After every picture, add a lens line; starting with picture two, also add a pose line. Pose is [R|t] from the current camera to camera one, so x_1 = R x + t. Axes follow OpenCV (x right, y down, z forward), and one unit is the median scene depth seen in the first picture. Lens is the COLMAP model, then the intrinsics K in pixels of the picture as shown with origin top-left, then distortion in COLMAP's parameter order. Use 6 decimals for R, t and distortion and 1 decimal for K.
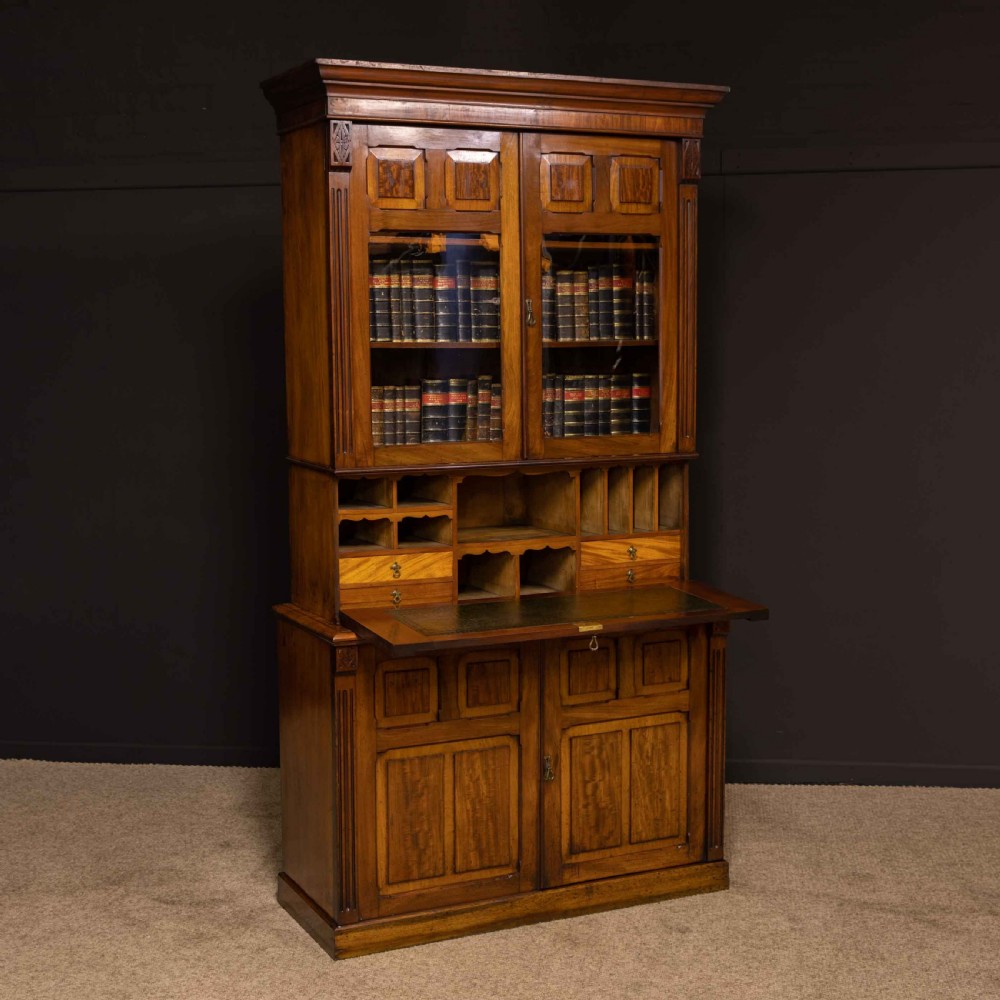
lens RADIAL K [[1596.8, 0, 473.9], [0, 1596.8, 501.3], [0, 0, 1]] dist [0.017828, 0.075940]
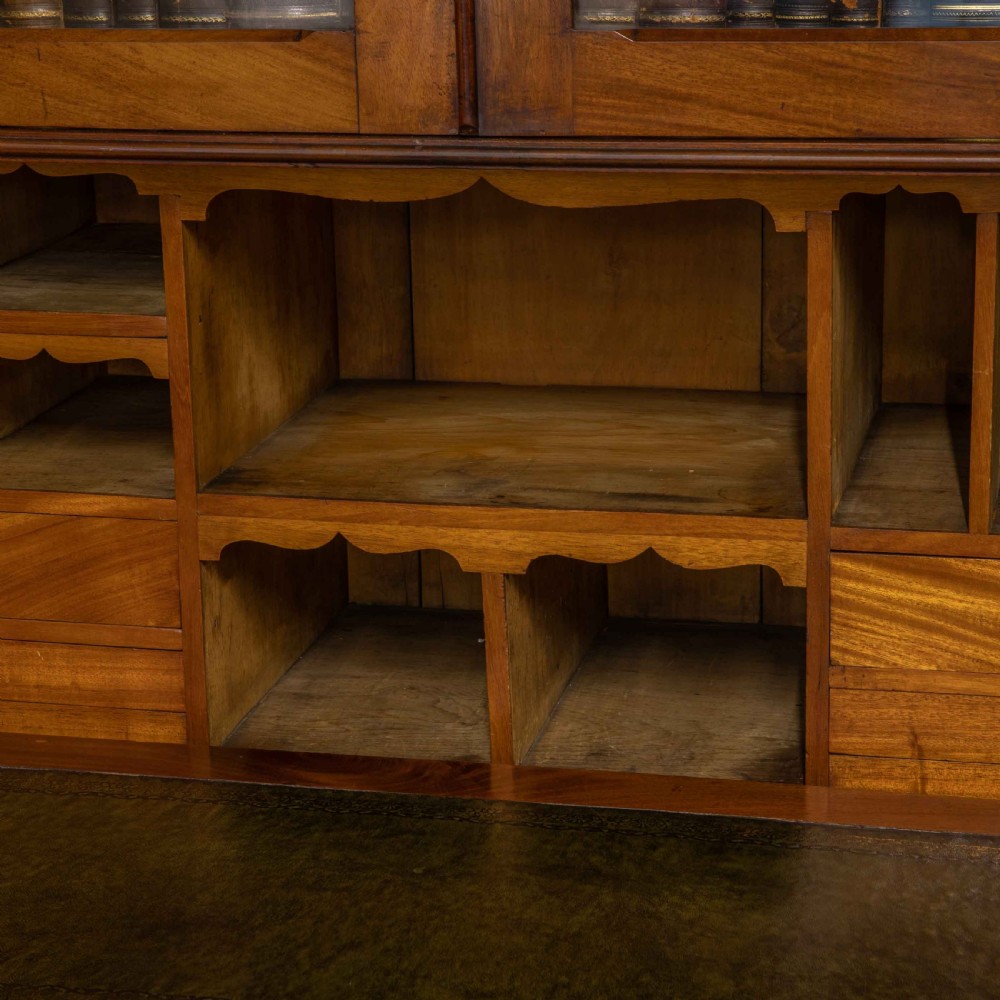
lens RADIAL K [[2733.9, 0, 501.5], [0, 2733.9, 500.8], [0, 0, 1]] dist [0.087519, 1.480274]
pose [[0.782300, 0.159982, -0.602007, 0.251309], [-0.052359, 0.979924, 0.192373, -0.047496], [0.620698, -0.118973, 0.774971, 0.724673]]
